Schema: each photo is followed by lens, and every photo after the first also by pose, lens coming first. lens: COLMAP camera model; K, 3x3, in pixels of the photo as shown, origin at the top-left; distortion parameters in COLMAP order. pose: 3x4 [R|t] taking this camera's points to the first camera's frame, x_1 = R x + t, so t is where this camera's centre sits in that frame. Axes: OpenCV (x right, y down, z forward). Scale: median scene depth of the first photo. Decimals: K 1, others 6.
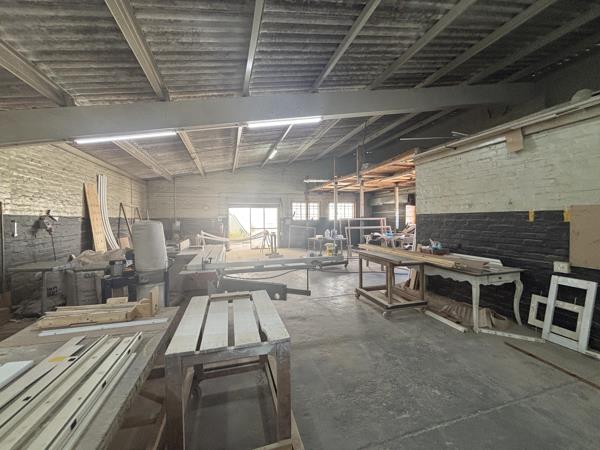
lens RADIAL K [[242.1, 0, 297.4], [0, 242.1, 224.0], [0, 0, 1]] dist [0.001291, 0.000076]
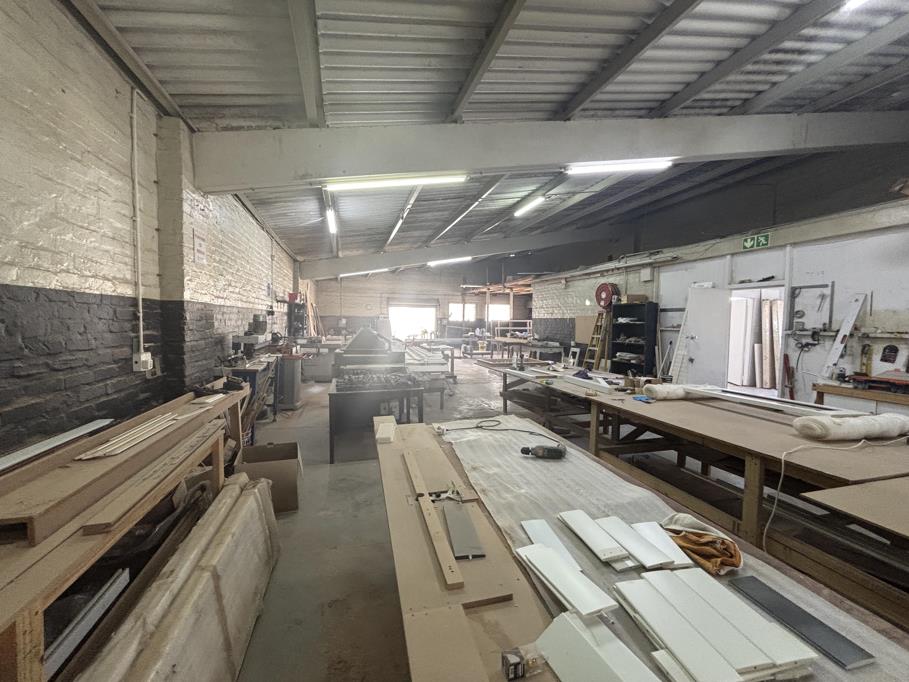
lens RADIAL K [[366.8, 0, 450.5], [0, 366.8, 339.5], [0, 0, 1]] dist [0.001291, 0.000076]
pose [[0.999696, 0.023706, -0.006716, -0.002397], [-0.023477, 0.999201, 0.032330, 0.016272], [0.007477, -0.032162, 0.999455, -0.642030]]
